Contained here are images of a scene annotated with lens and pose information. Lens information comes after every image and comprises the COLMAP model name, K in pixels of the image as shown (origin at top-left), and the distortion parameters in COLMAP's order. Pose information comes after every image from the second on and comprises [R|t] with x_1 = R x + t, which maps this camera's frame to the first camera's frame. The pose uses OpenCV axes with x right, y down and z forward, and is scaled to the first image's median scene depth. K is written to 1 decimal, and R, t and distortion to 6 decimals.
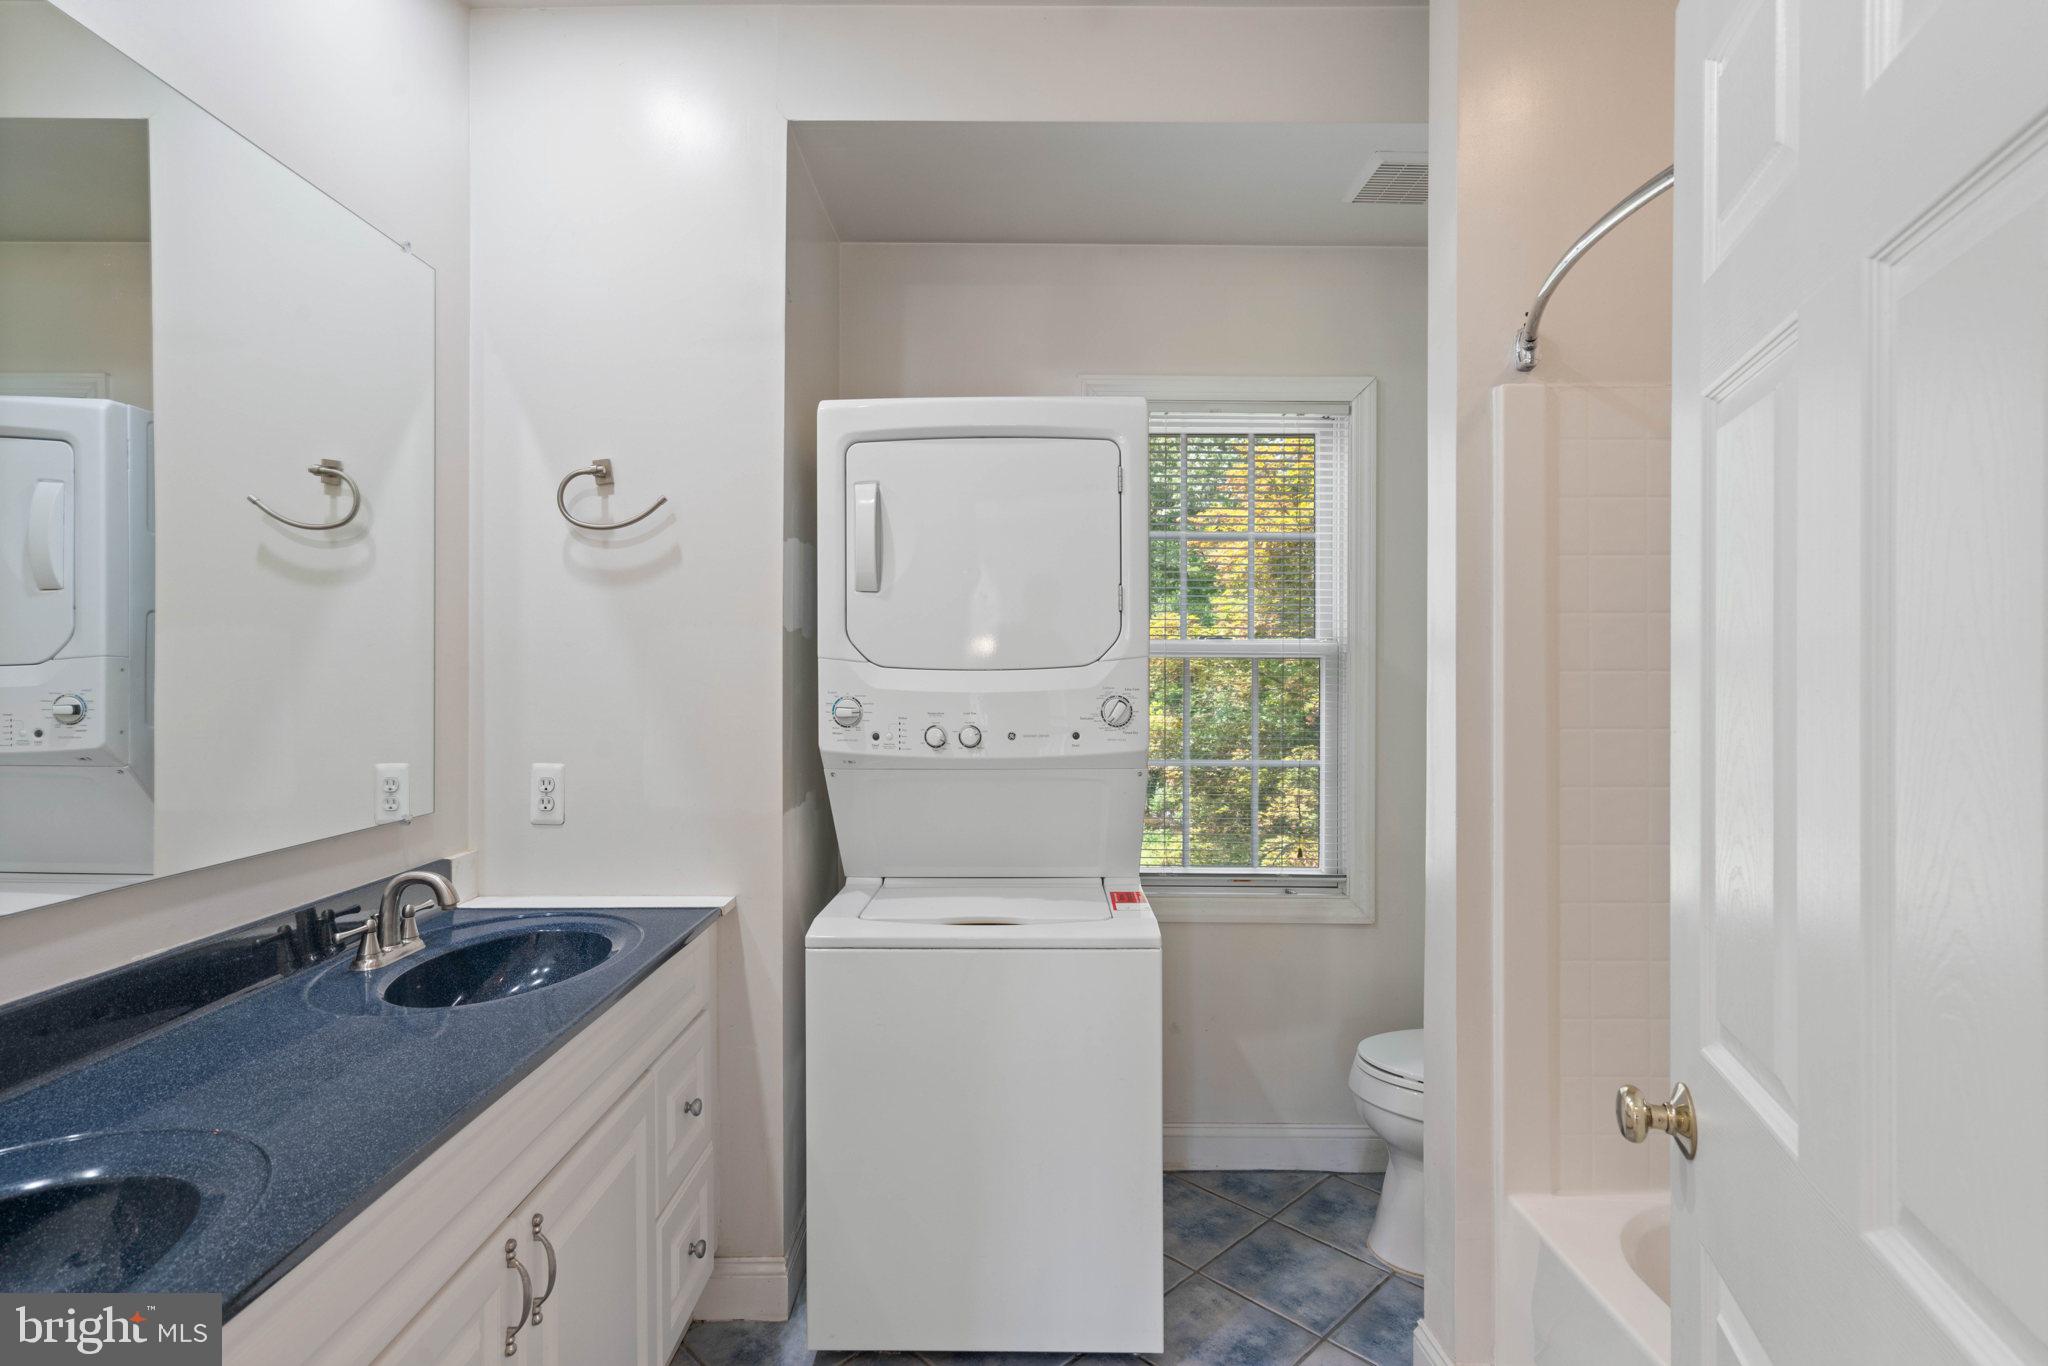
lens RADIAL K [[931.4, 0, 1030.1], [0, 931.4, 673.4], [0, 0, 1]] dist [0.004941, 0.000084]
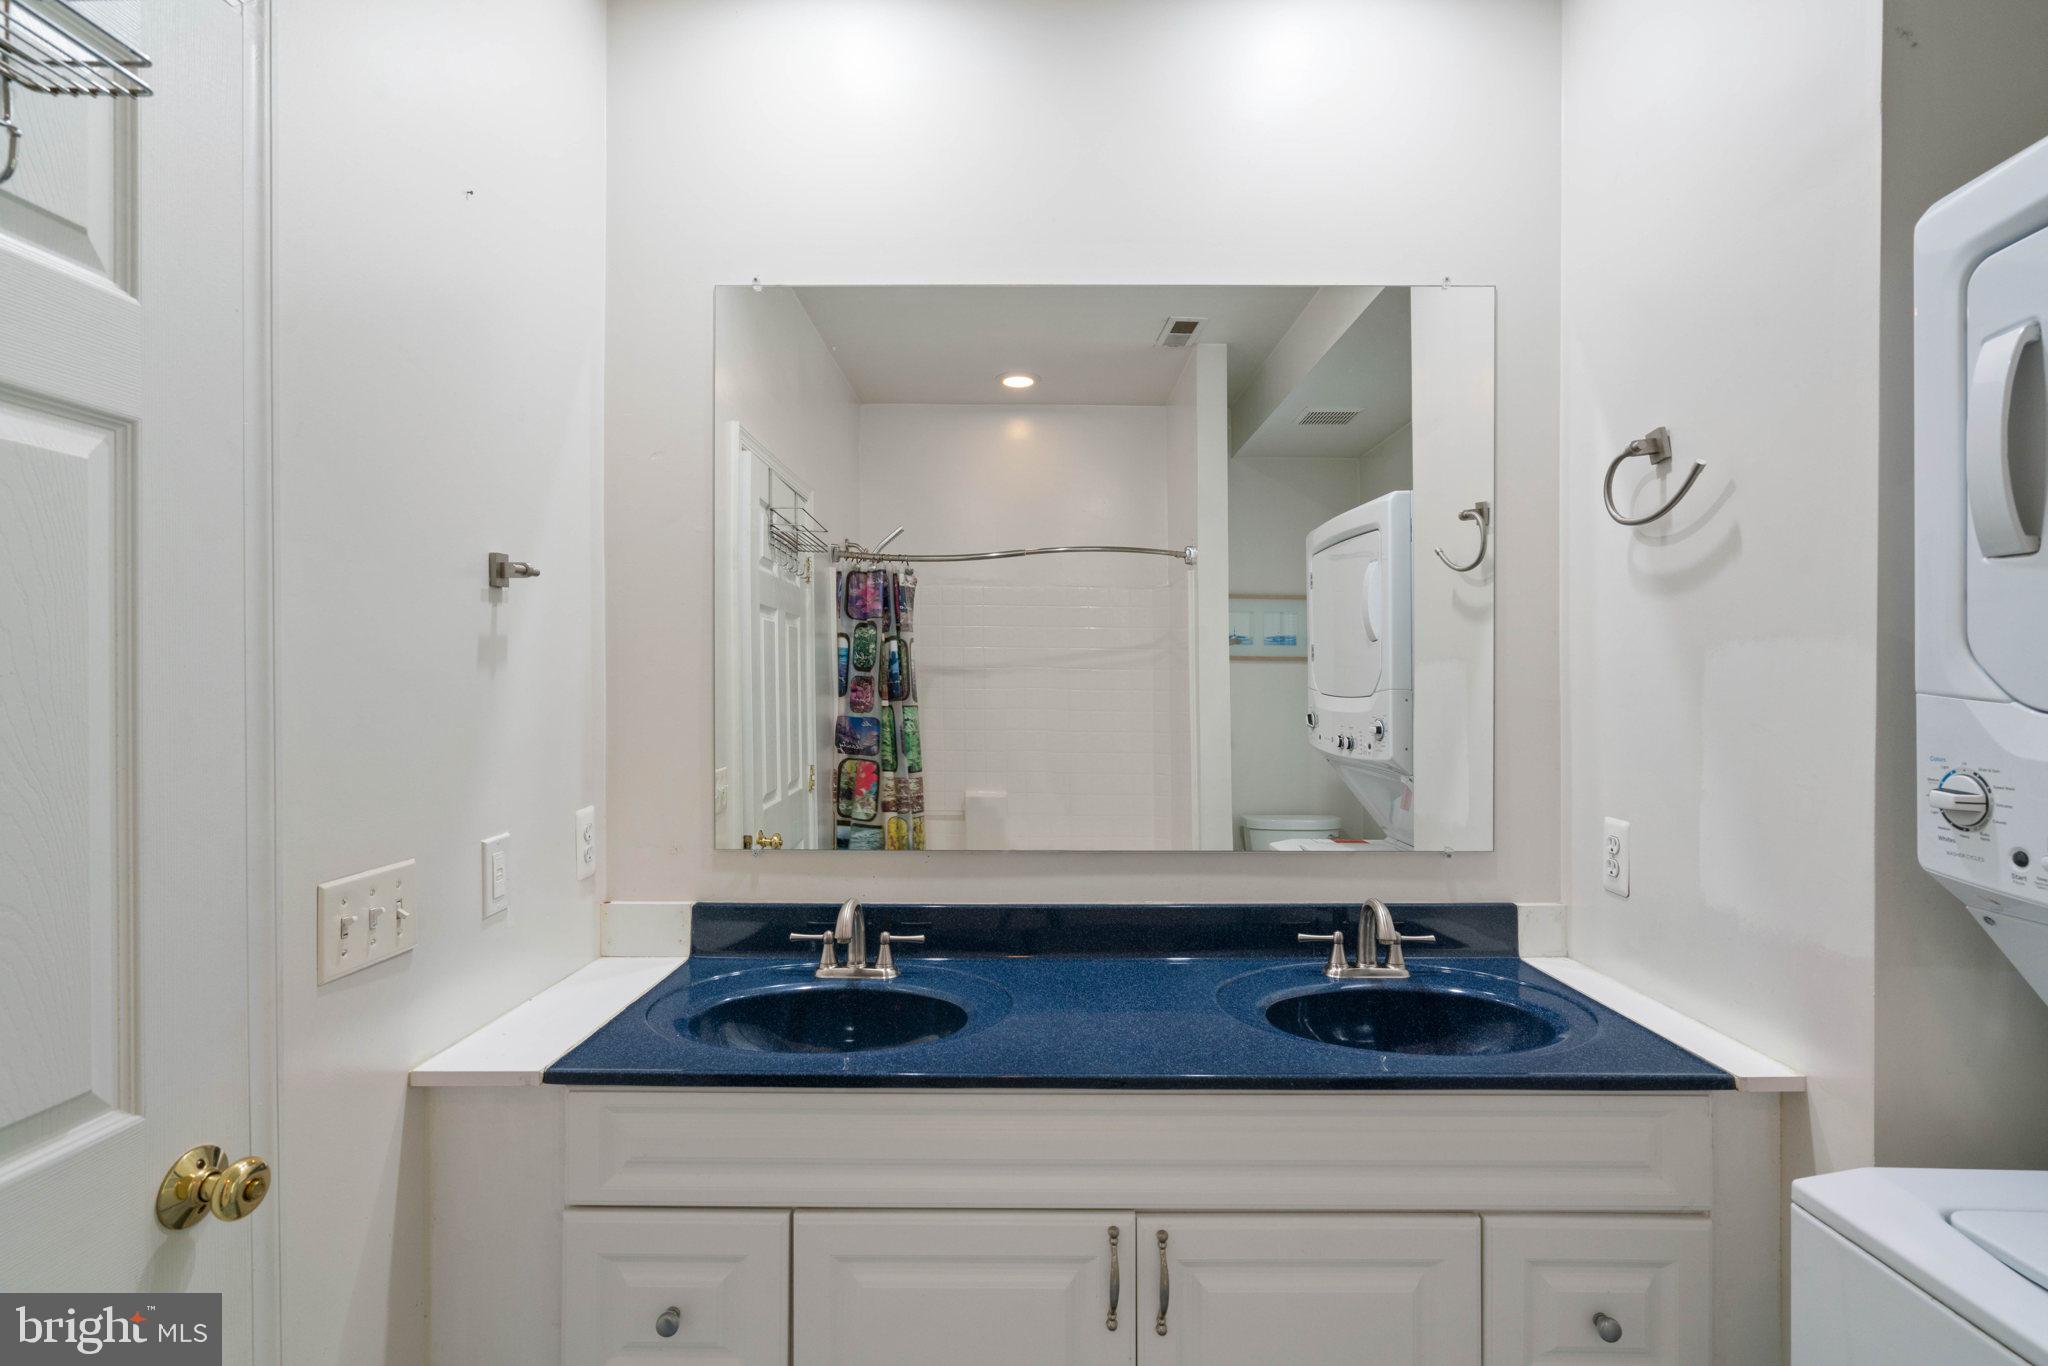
lens RADIAL K [[931.4, 0, 1034.4], [0, 931.4, 699.3], [0, 0, 1]] dist [0.004941, 0.000084]
pose [[-0.000320, 0.010325, -0.999947, 0.309802], [0.007542, 0.999918, 0.010322, -0.021972], [0.999972, -0.007538, -0.000397, 0.496905]]
